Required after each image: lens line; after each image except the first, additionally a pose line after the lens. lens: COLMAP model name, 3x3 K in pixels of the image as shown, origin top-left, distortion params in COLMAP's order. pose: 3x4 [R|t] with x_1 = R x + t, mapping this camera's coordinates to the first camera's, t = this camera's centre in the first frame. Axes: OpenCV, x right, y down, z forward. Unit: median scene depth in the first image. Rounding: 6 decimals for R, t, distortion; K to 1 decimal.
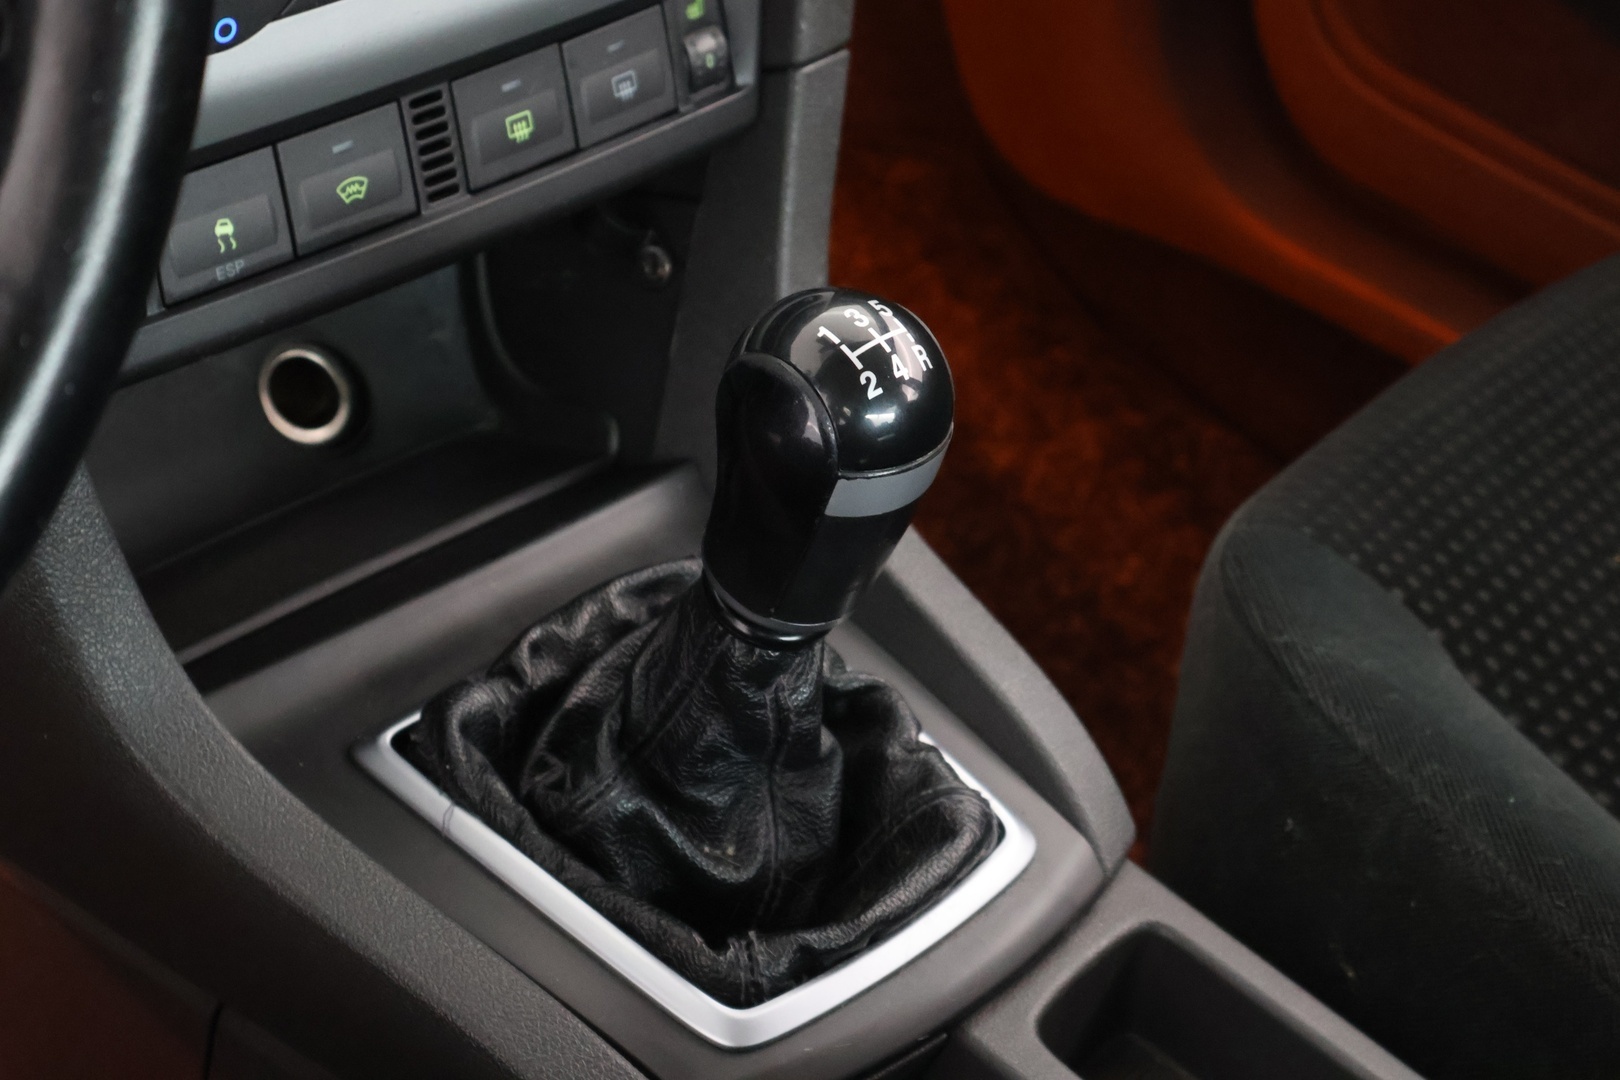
lens RADIAL K [[3241.7, 0, 810.0], [0, 3241.7, 540.0], [0, 0, 1]] dist [0.015419, -0.031237]
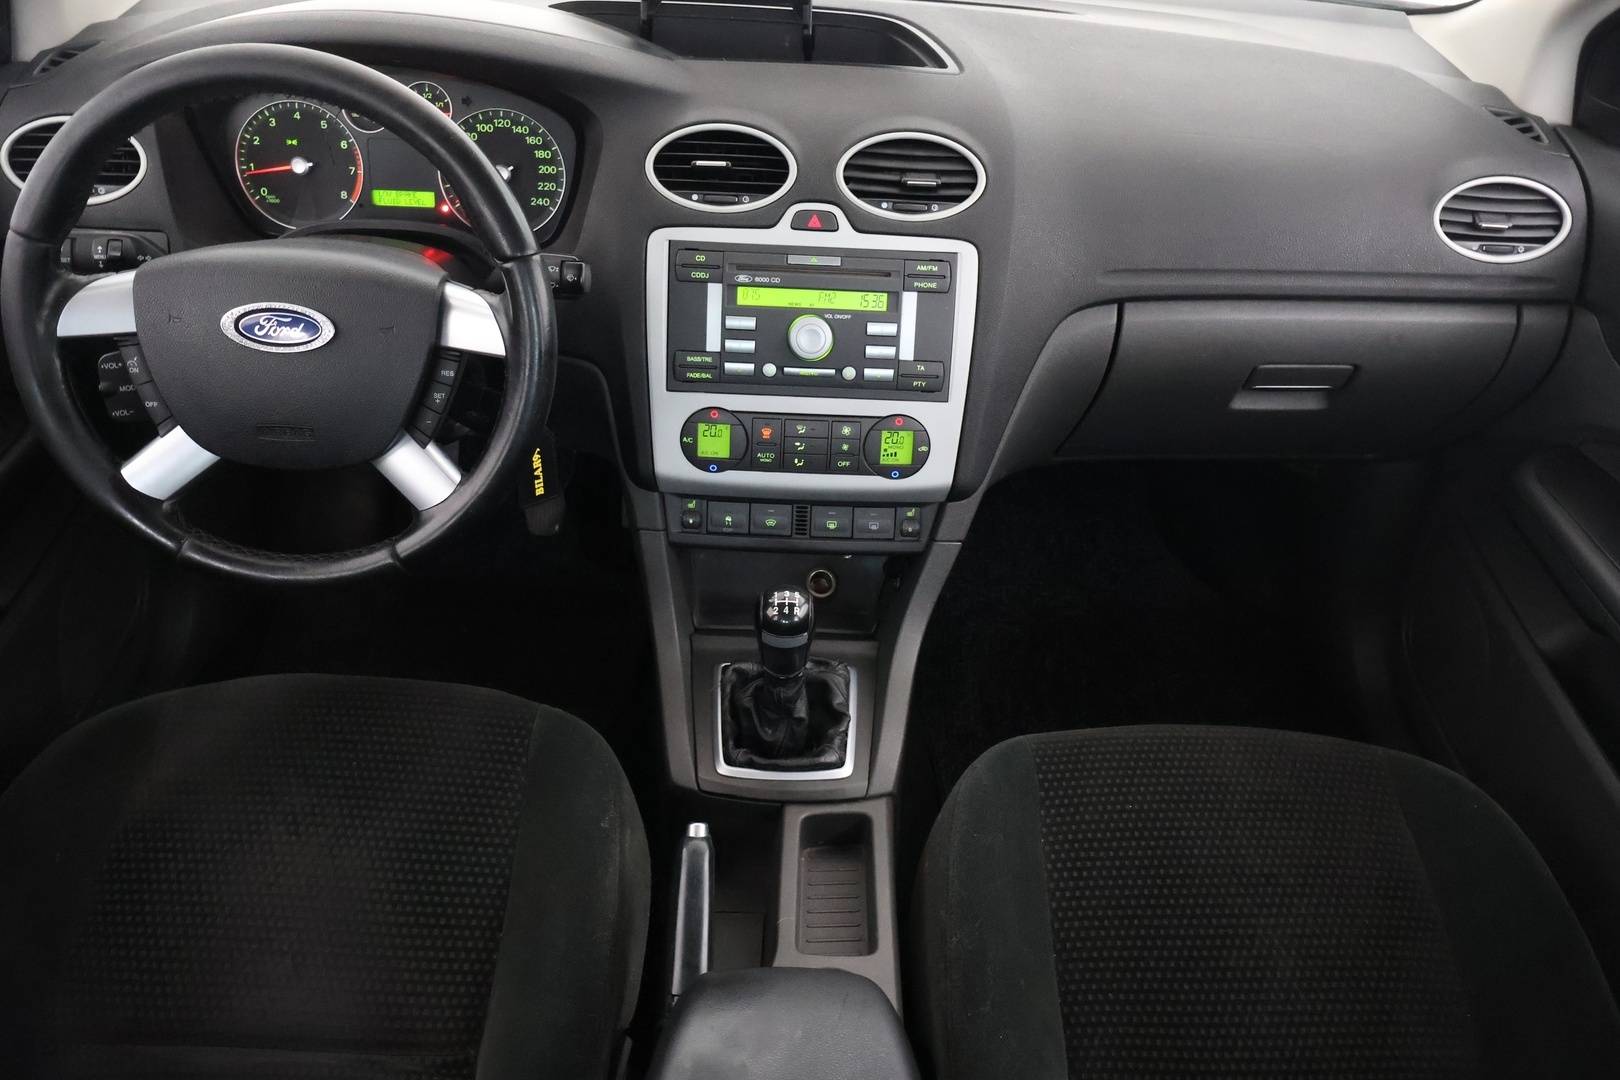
lens RADIAL K [[1347.8, 0, 810.0], [0, 1347.8, 540.0], [0, 0, 1]] dist [-0.012347, 0.006537]
pose [[0.701962, 0.341675, -0.624906, 0.834744], [-0.395116, 0.916833, 0.057452, -0.192363], [0.592564, 0.206581, 0.778584, -0.152525]]
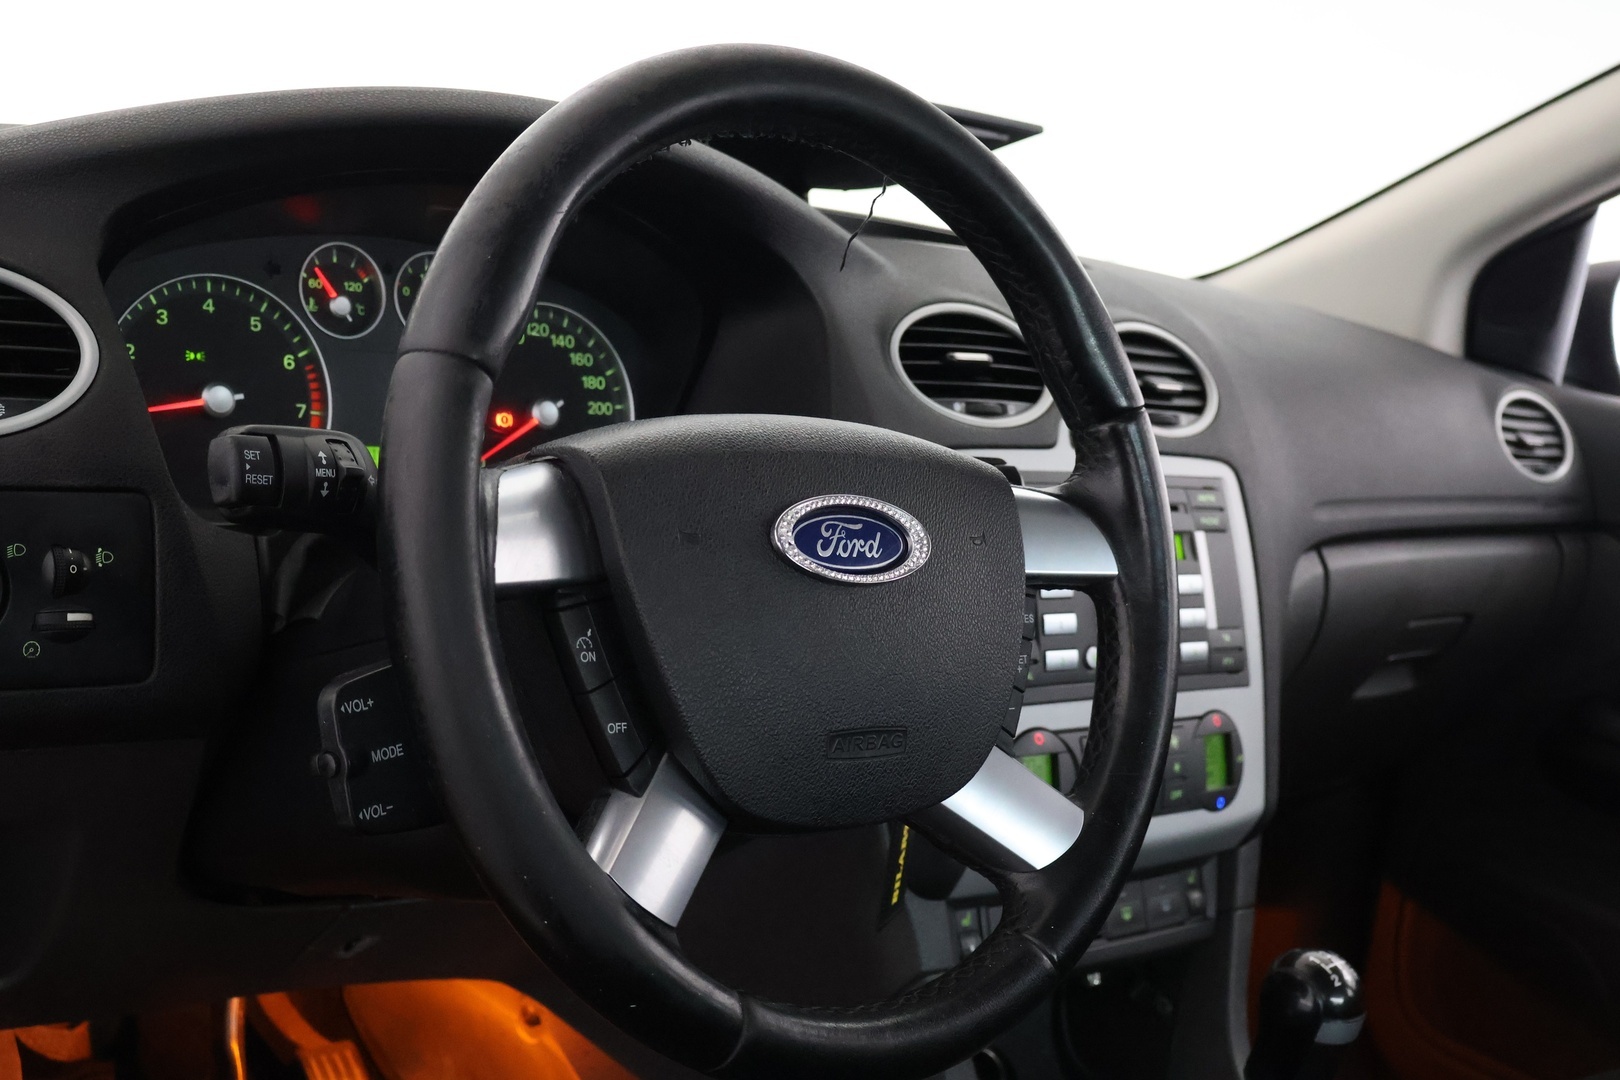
lens RADIAL K [[2097.5, 0, 810.0], [0, 2097.5, 540.0], [0, 0, 1]] dist [0.001138, -0.026817]
pose [[0.998044, 0.037279, -0.050190, -0.249392], [-0.056315, 0.884724, -0.462700, 0.330514], [0.027155, 0.464621, 0.885093, -0.402995]]
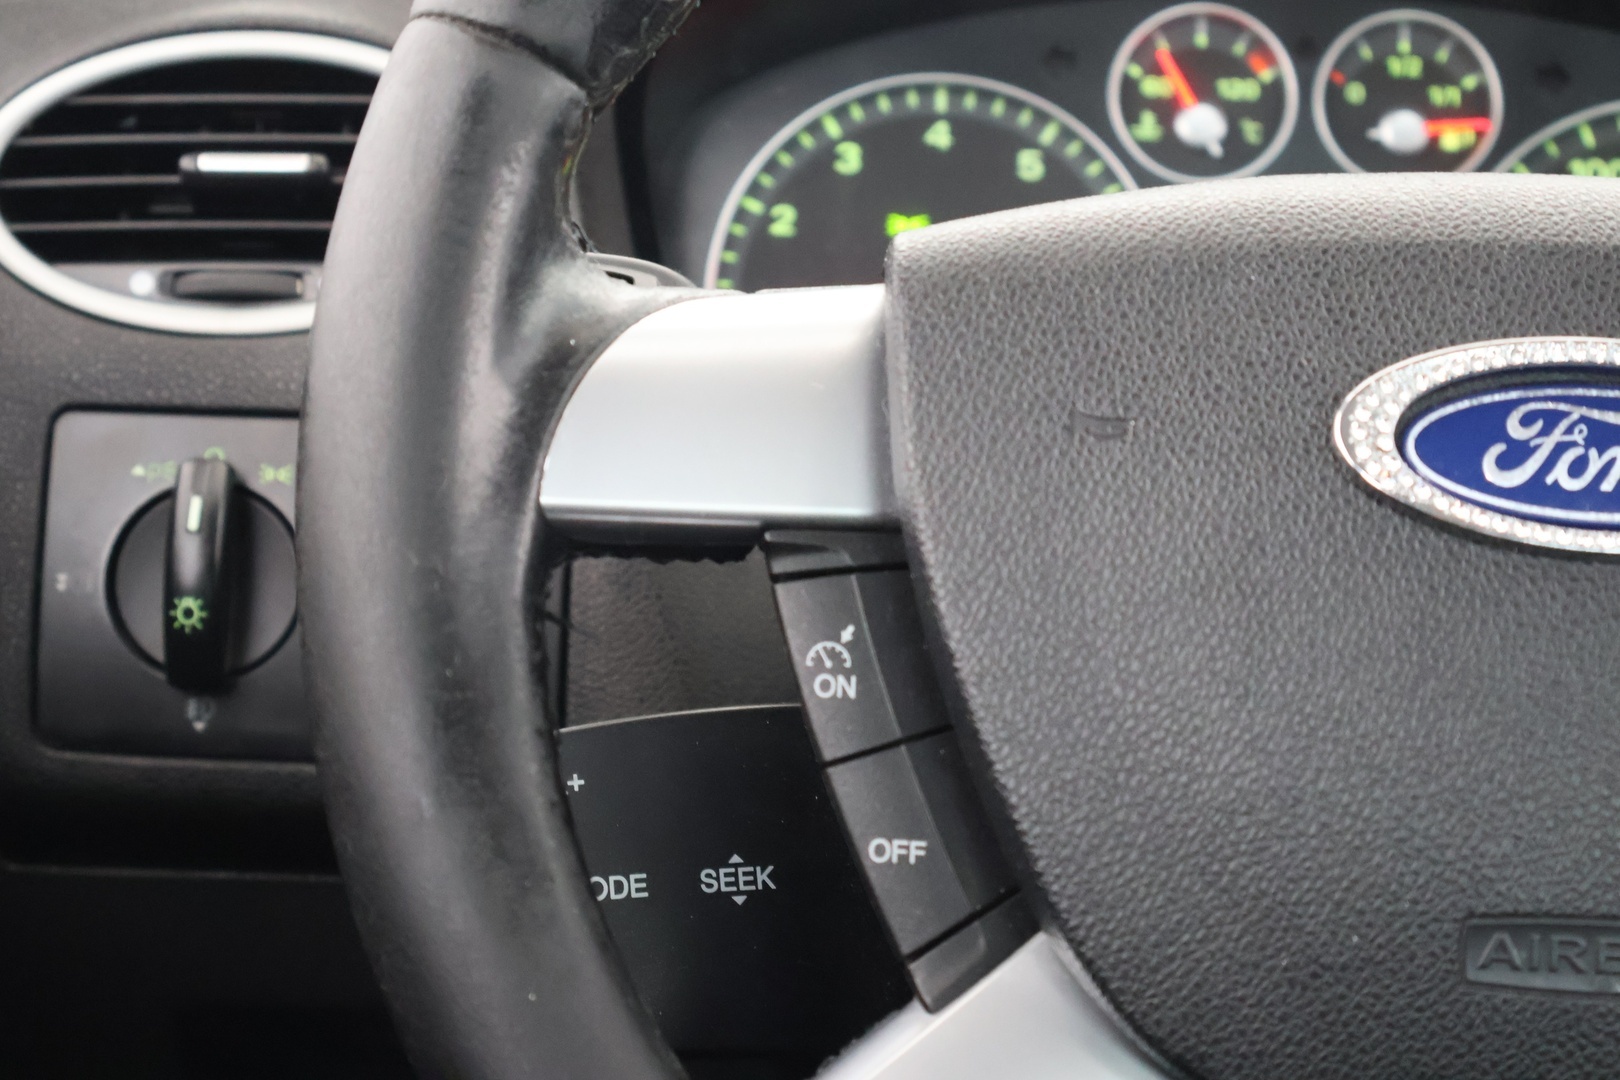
lens RADIAL K [[3241.7, 0, 810.0], [0, 3241.7, 540.0], [0, 0, 1]] dist [0.015419, -0.031237]
pose [[0.696018, 0.018195, -0.717794, 0.047005], [-0.390917, 0.848136, -0.357559, 0.169816], [0.602281, 0.529465, 0.597431, 0.011145]]
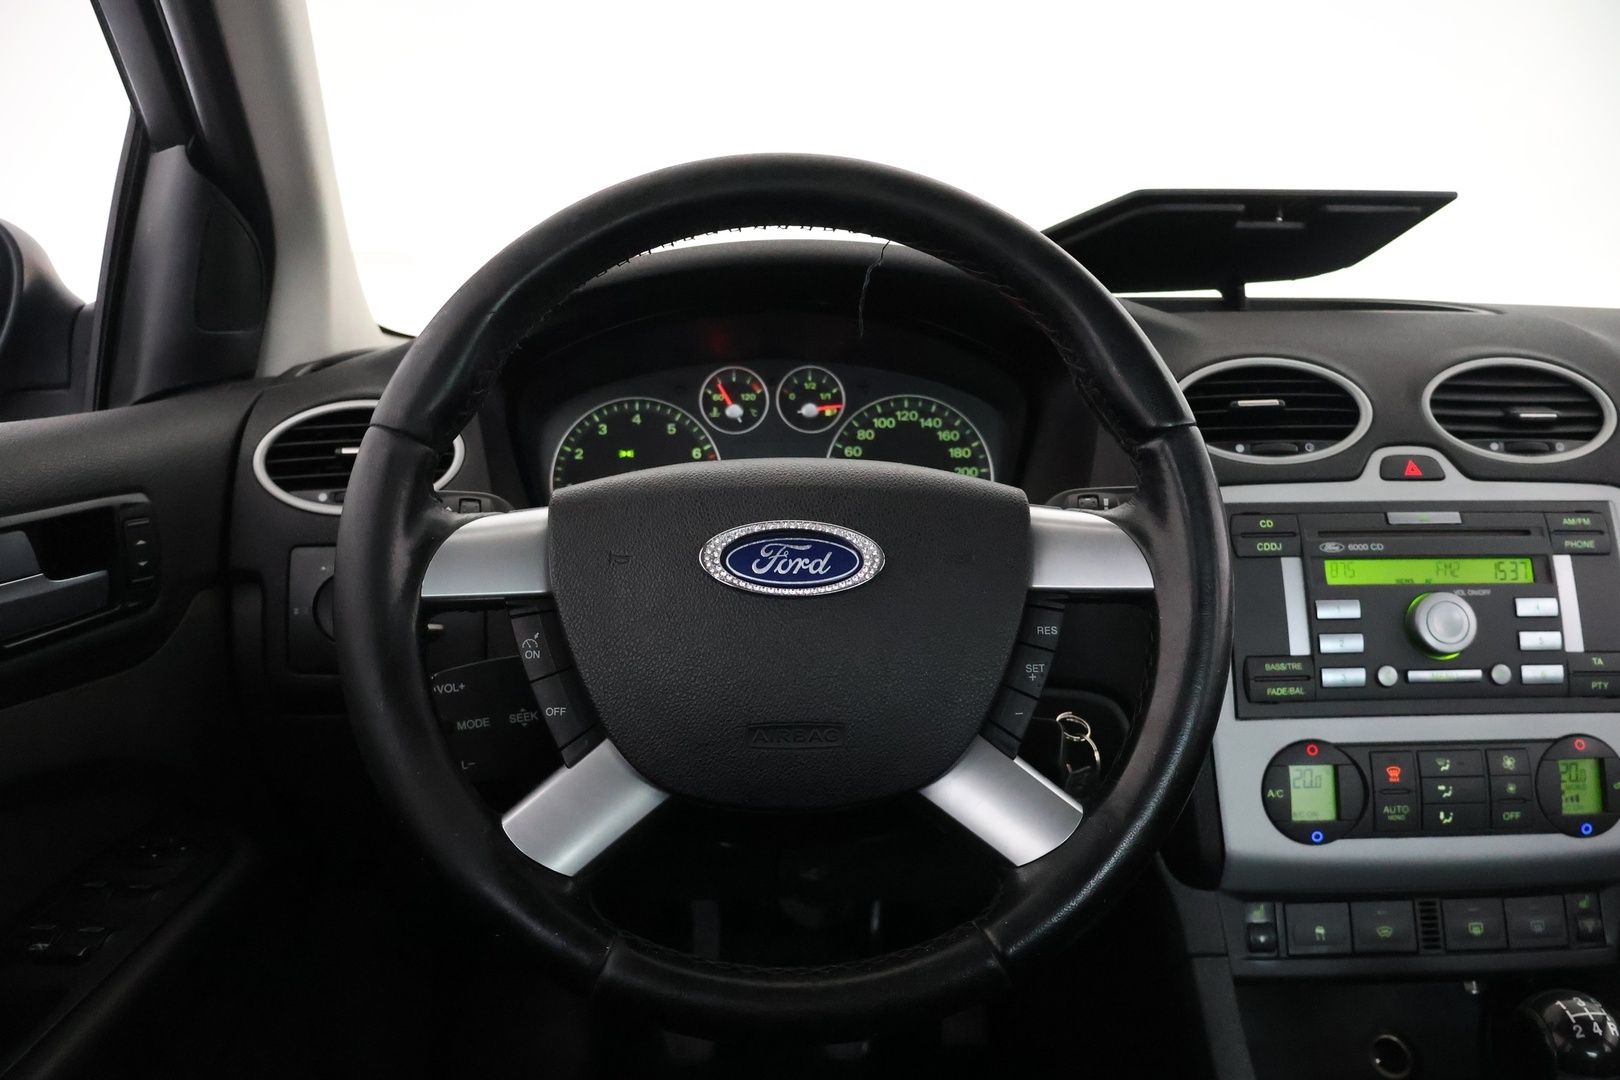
lens RADIAL K [[1347.8, 0, 810.0], [0, 1347.8, 540.0], [0, 0, 1]] dist [-0.012347, 0.006537]
pose [[0.738130, -0.005022, -0.674639, 0.207175], [-0.327548, 0.871544, -0.364862, 0.134310], [0.589810, 0.490292, 0.641668, -0.011254]]
